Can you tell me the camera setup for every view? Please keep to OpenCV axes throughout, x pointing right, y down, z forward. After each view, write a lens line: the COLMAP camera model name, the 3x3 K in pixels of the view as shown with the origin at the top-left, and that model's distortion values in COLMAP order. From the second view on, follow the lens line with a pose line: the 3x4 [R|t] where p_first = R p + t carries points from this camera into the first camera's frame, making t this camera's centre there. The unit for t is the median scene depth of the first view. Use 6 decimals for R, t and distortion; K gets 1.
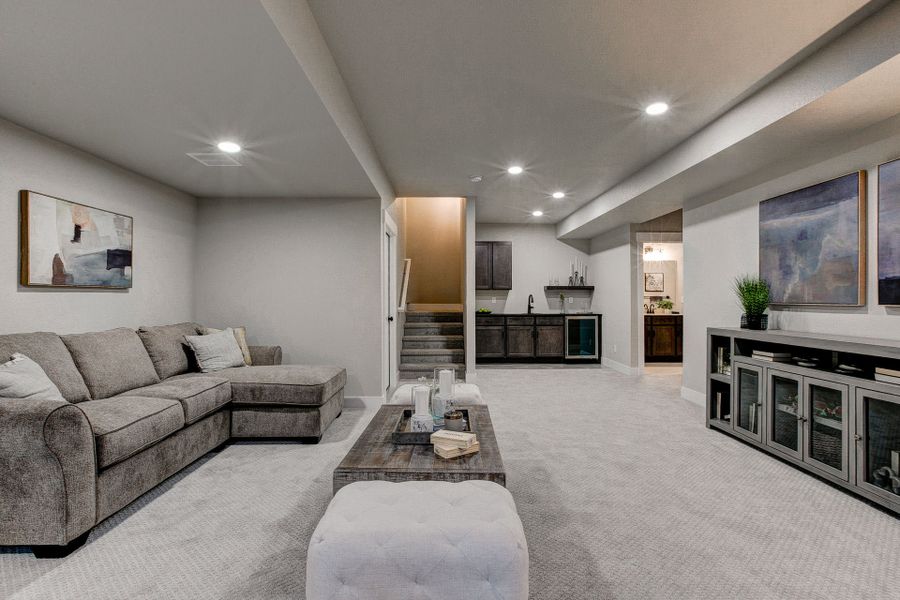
lens RADIAL K [[422.0, 0, 453.5], [0, 422.0, 296.5], [0, 0, 1]] dist [-0.018737, 0.005245]
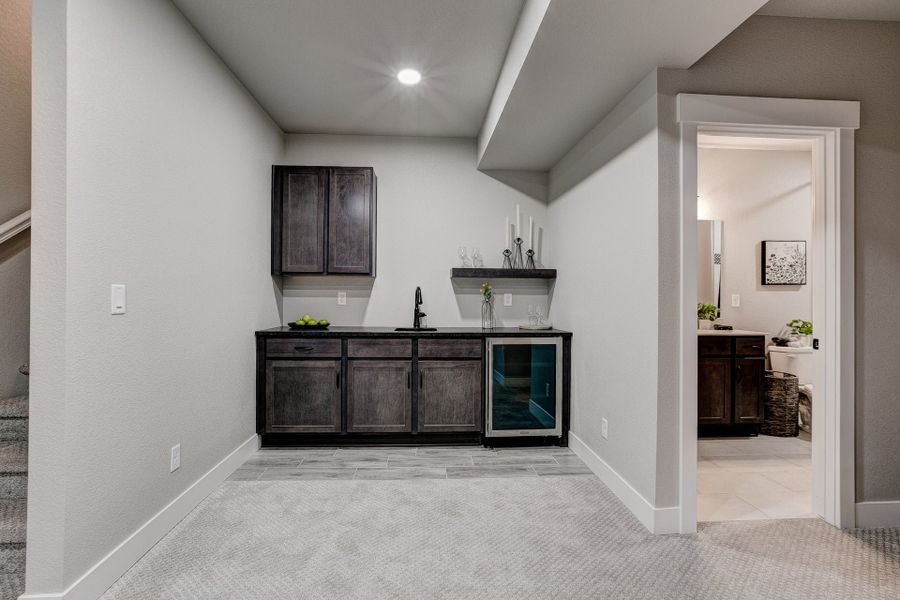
lens RADIAL K [[422.0, 0, 447.3], [0, 422.0, 294.9], [0, 0, 1]] dist [-0.018737, 0.005245]
pose [[0.998897, 0.008281, 0.046212, 0.206023], [-0.008740, 0.999914, 0.009732, -0.000152], [-0.046127, -0.010125, 0.998884, 0.578780]]
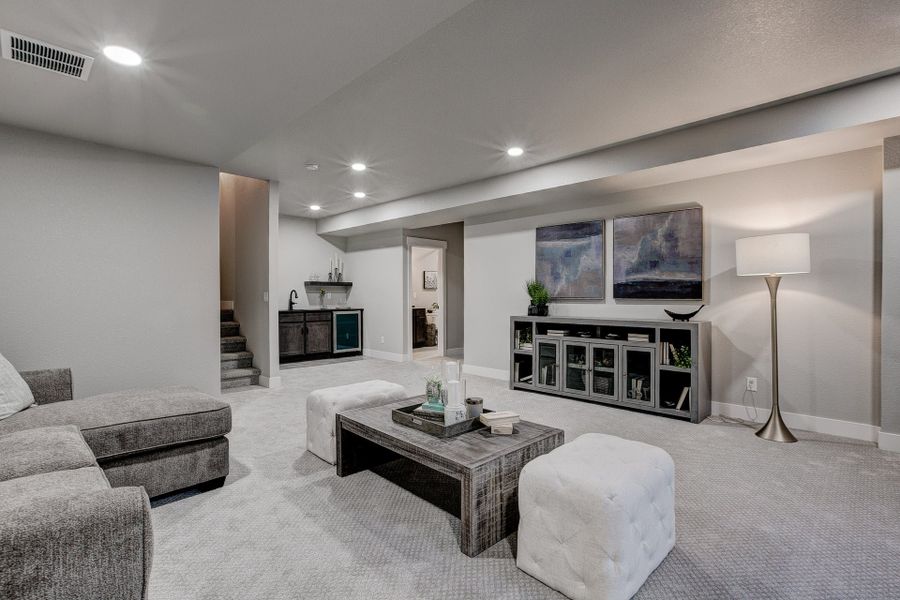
lens RADIAL K [[422.0, 0, 449.4], [0, 422.0, 295.9], [0, 0, 1]] dist [-0.018737, 0.005245]
pose [[0.717420, -0.001286, 0.696640, -0.242532], [-0.005520, 0.999956, 0.007530, -0.000218], [-0.696619, -0.009248, 0.717381, 0.076523]]
